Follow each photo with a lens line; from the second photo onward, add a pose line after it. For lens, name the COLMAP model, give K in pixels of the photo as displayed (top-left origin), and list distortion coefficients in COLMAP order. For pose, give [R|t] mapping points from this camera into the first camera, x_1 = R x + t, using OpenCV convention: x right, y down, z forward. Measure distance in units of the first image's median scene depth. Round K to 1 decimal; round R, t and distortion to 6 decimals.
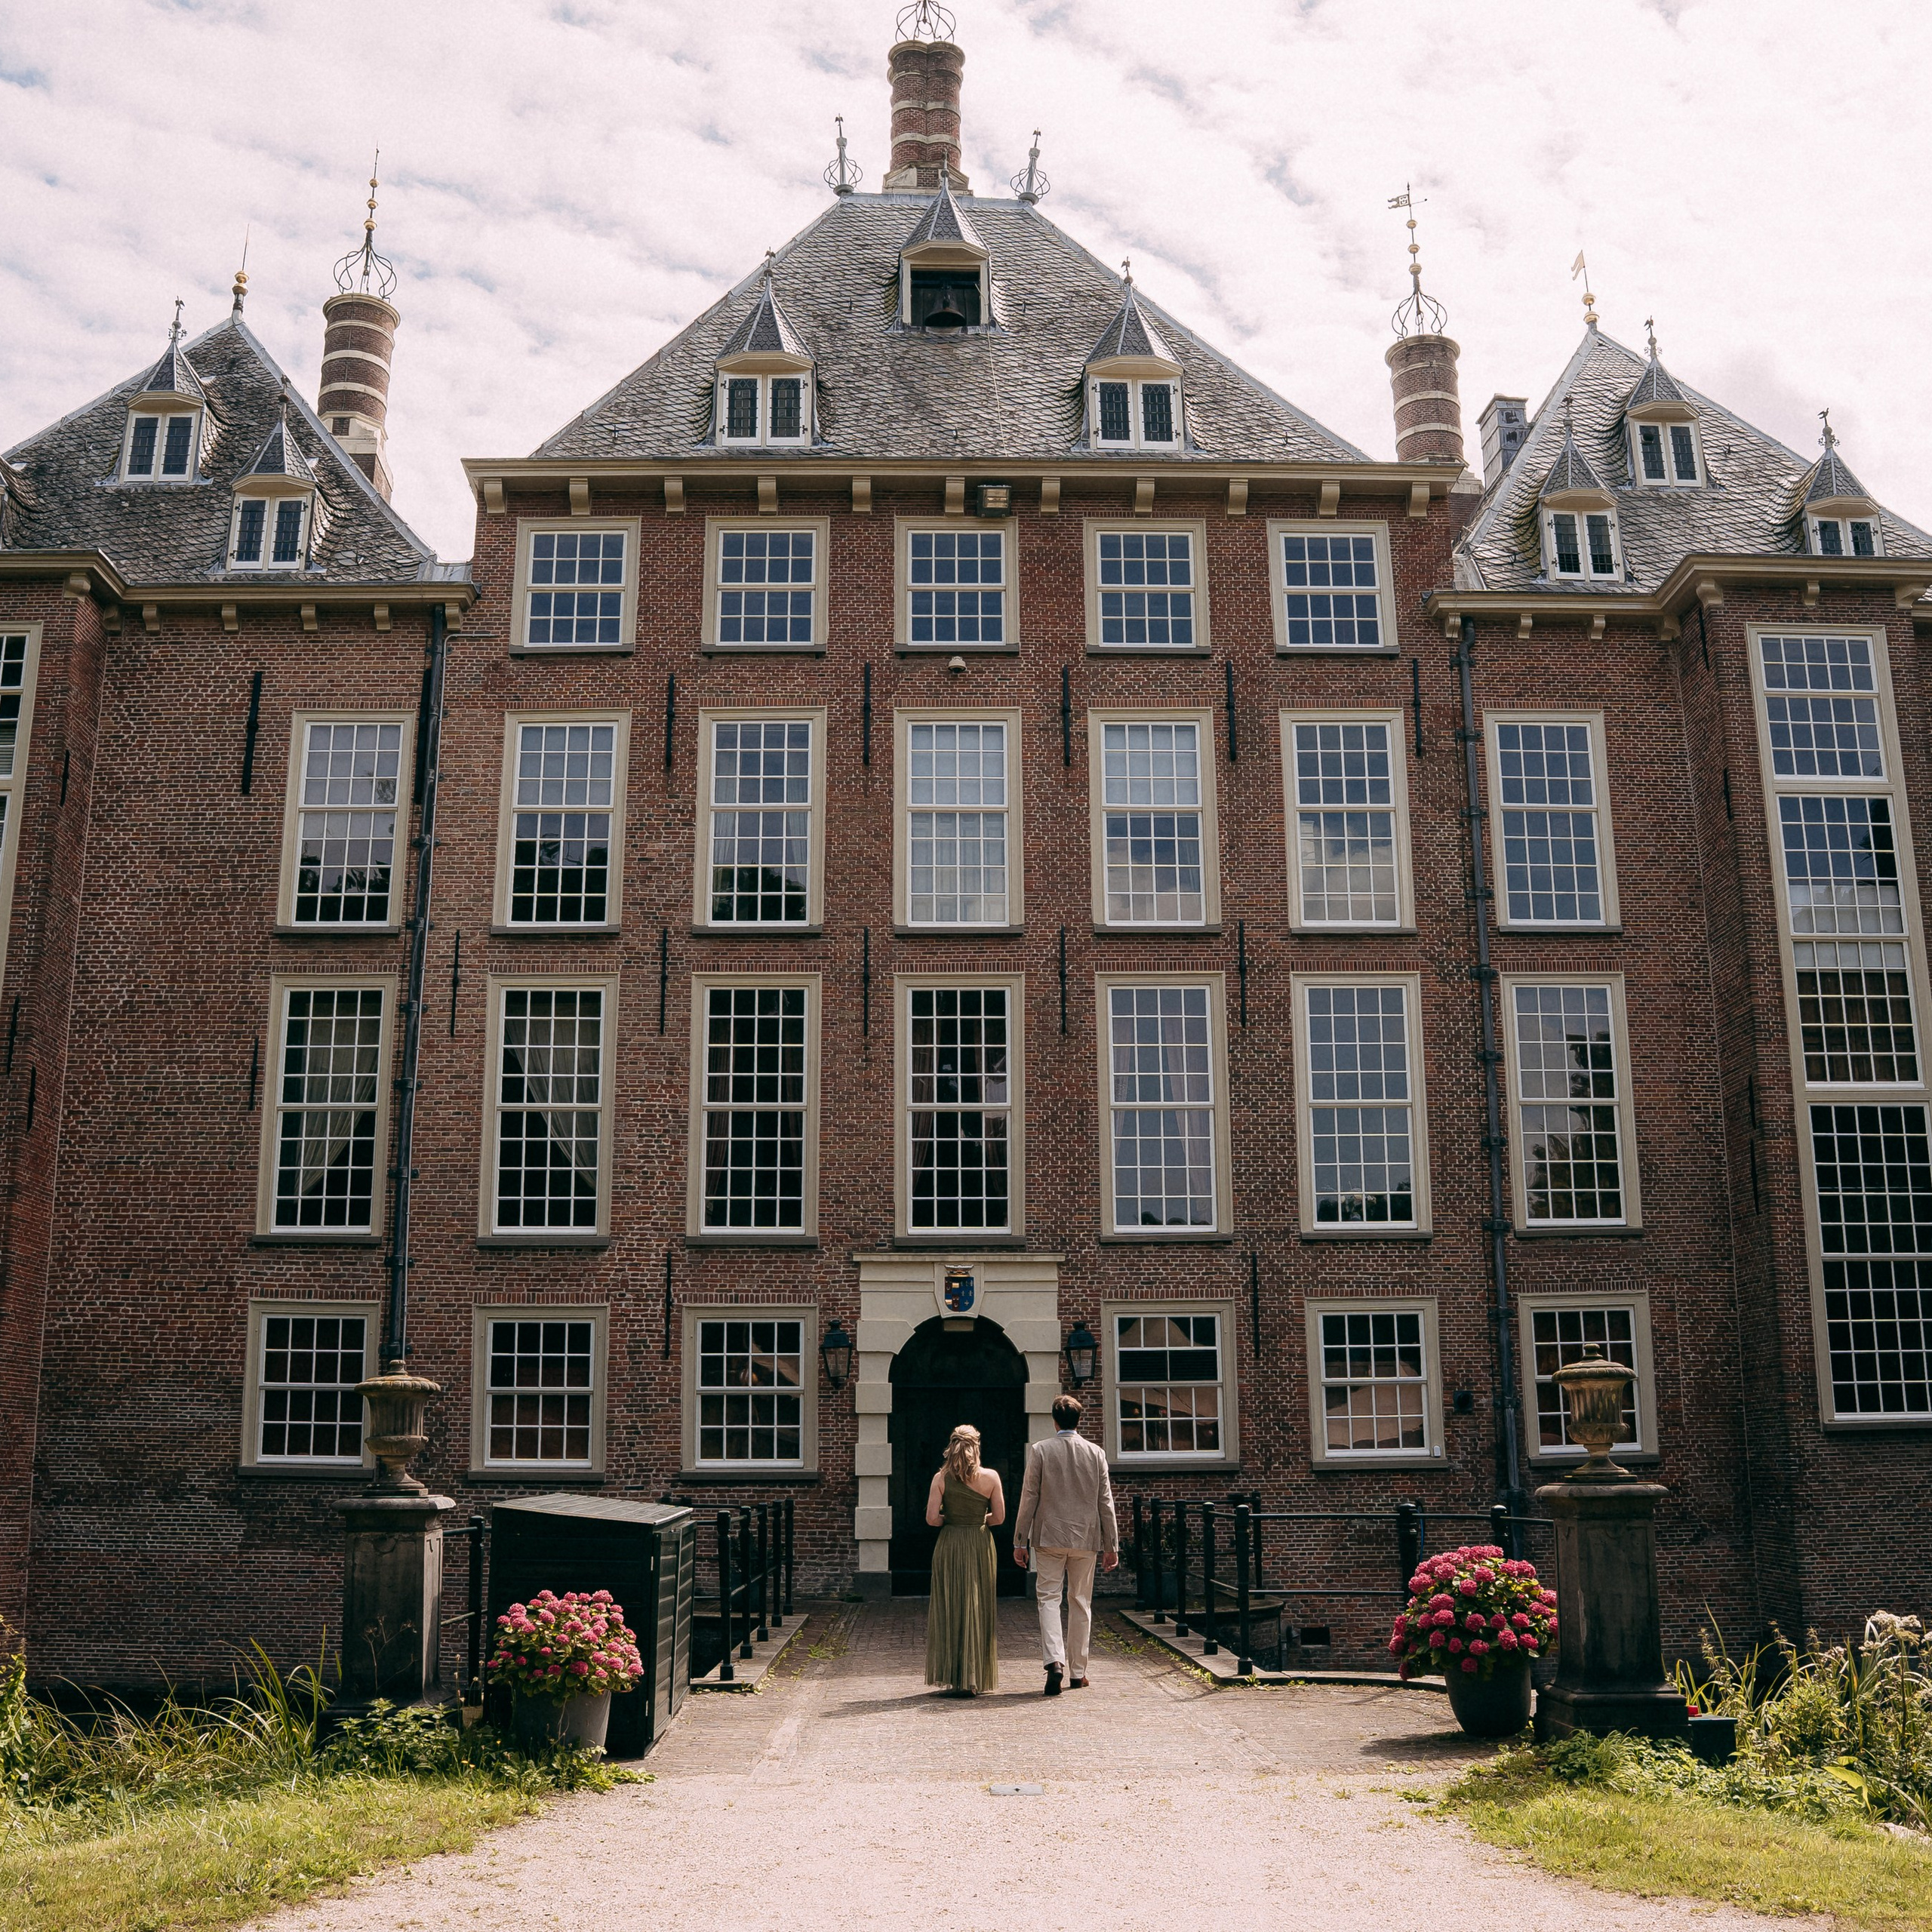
lens RADIAL K [[2054.4, 0, 966.0], [0, 2054.4, 966.0], [0, 0, 1]] dist [-0.065644, -0.008967]
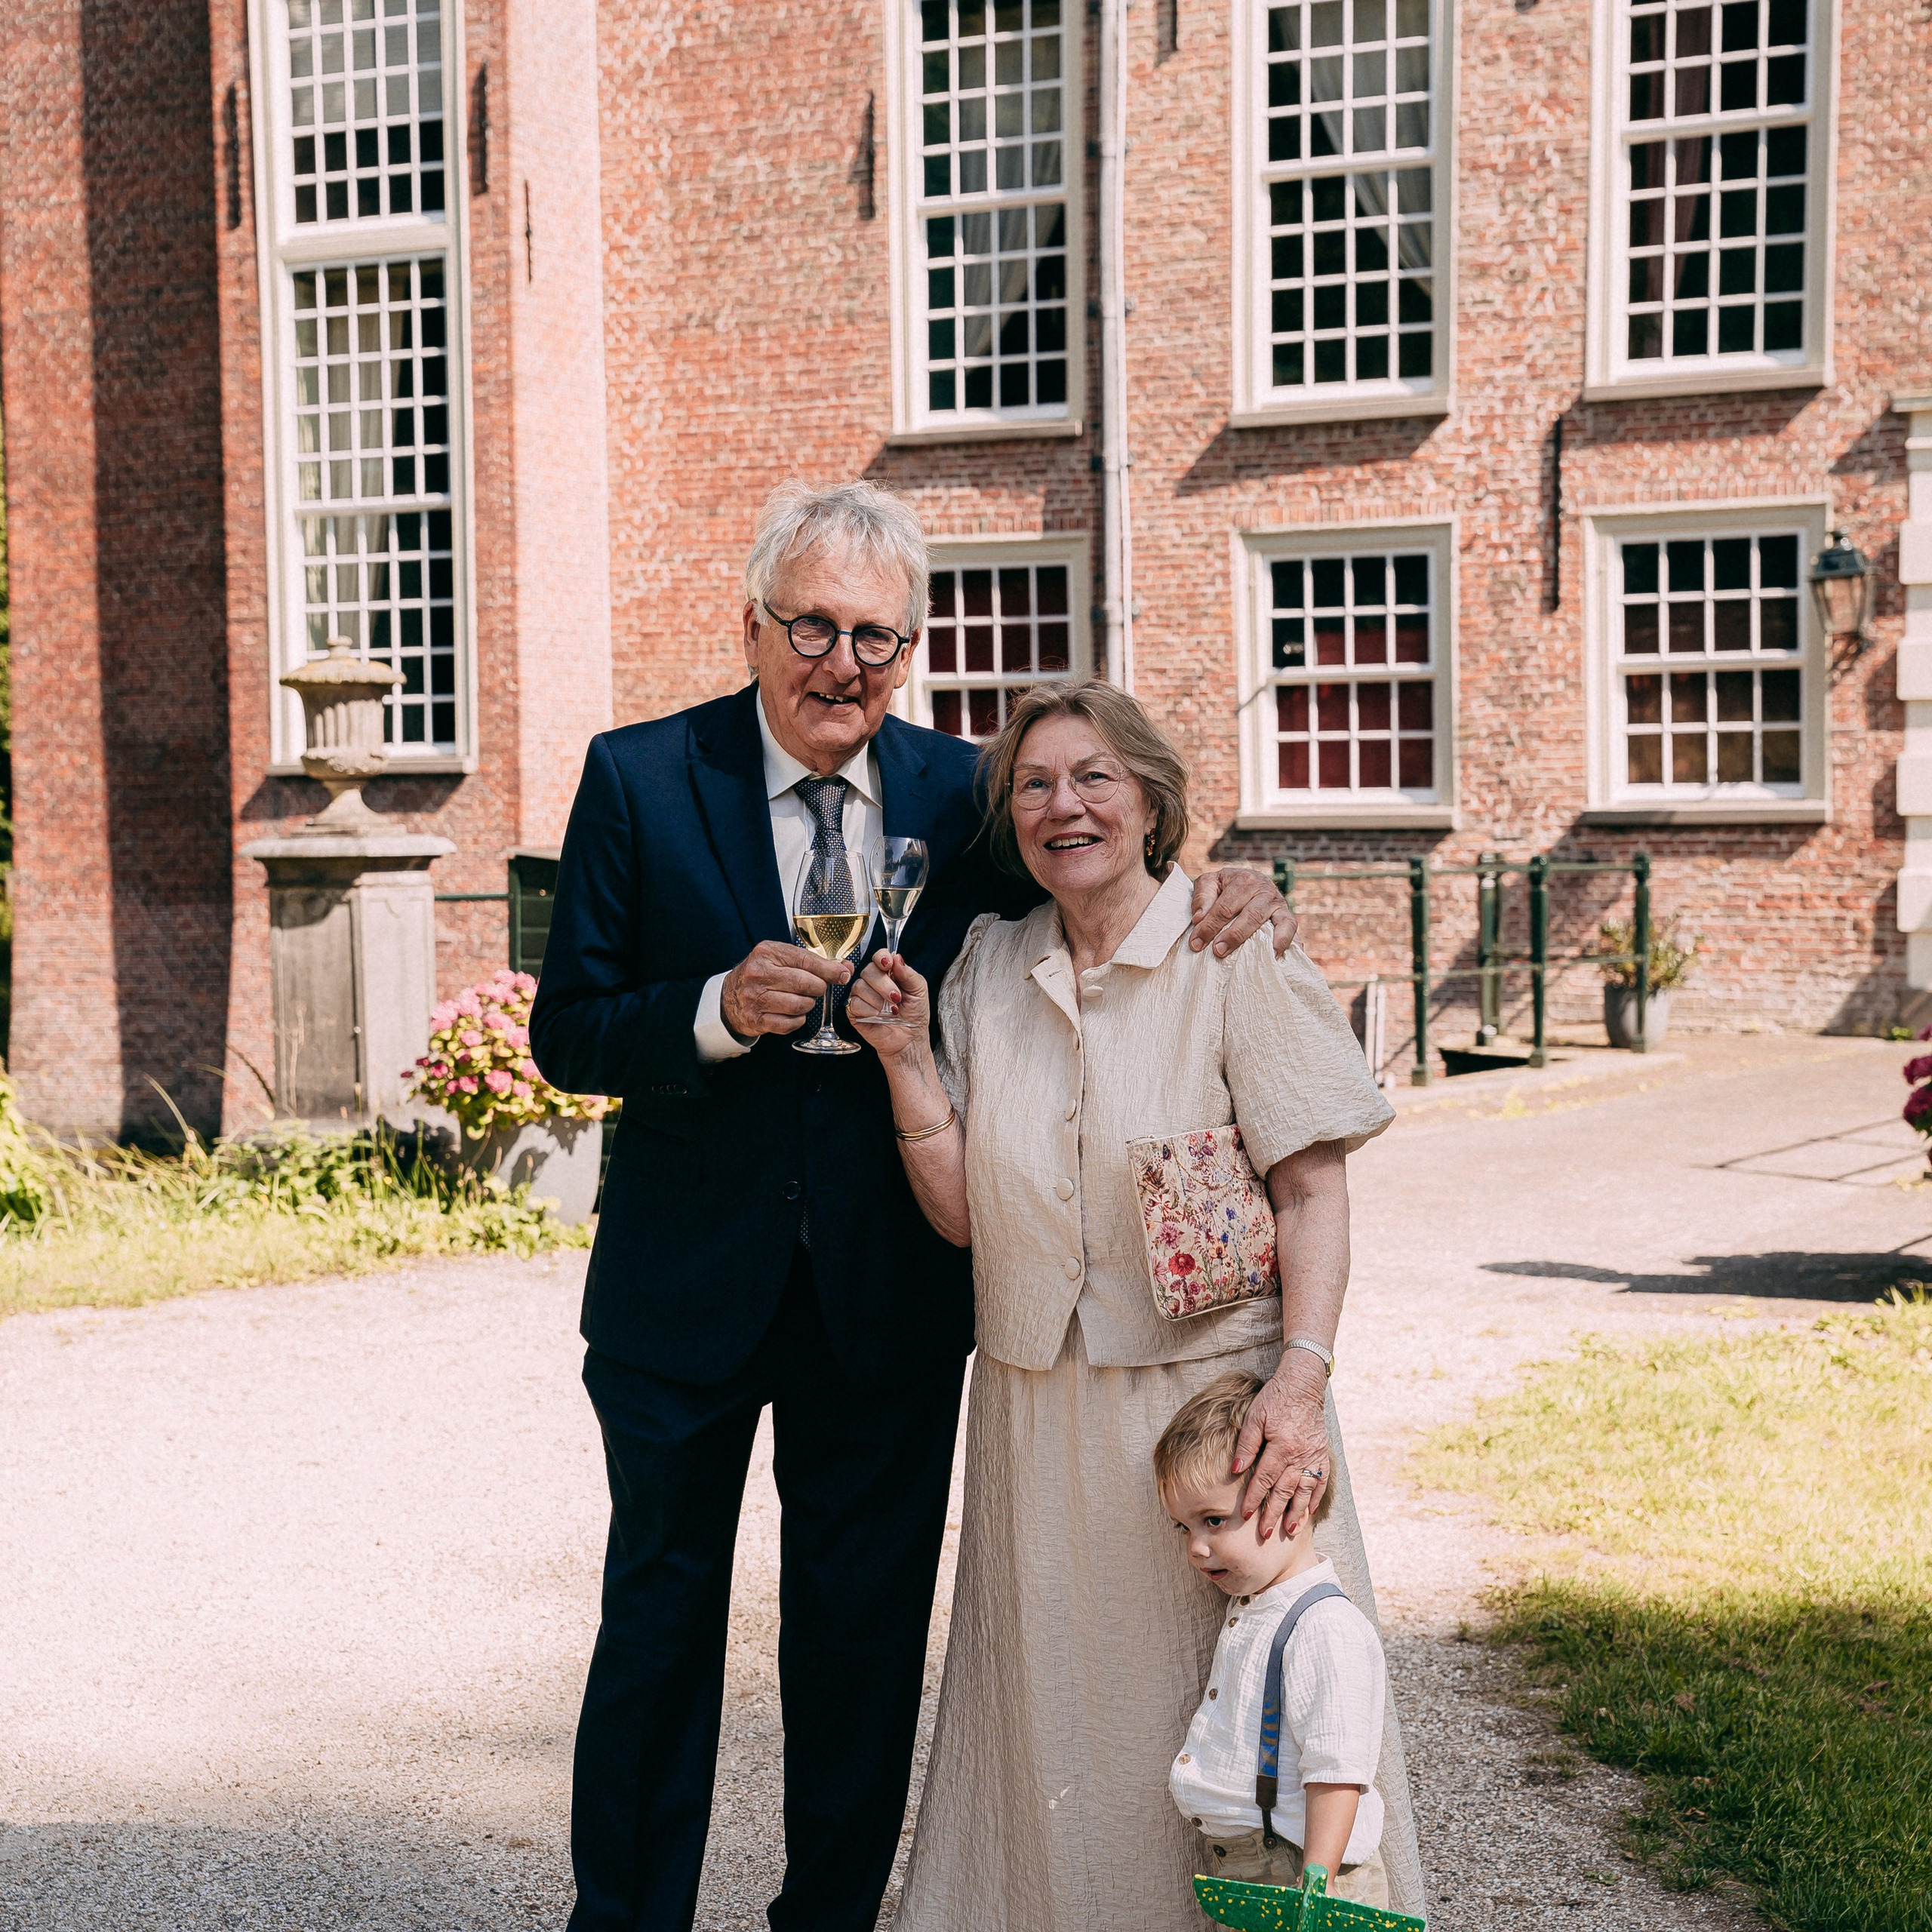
lens RADIAL K [[3988.3, 0, 966.0], [0, 3988.3, 966.0], [0, 0, 1]] dist [0.190922, 0.253738]
pose [[0.862302, 0.013620, -0.506212, 0.261583], [0.127687, 0.961491, 0.243376, -0.000448], [0.490033, -0.274500, 0.827356, -0.003391]]
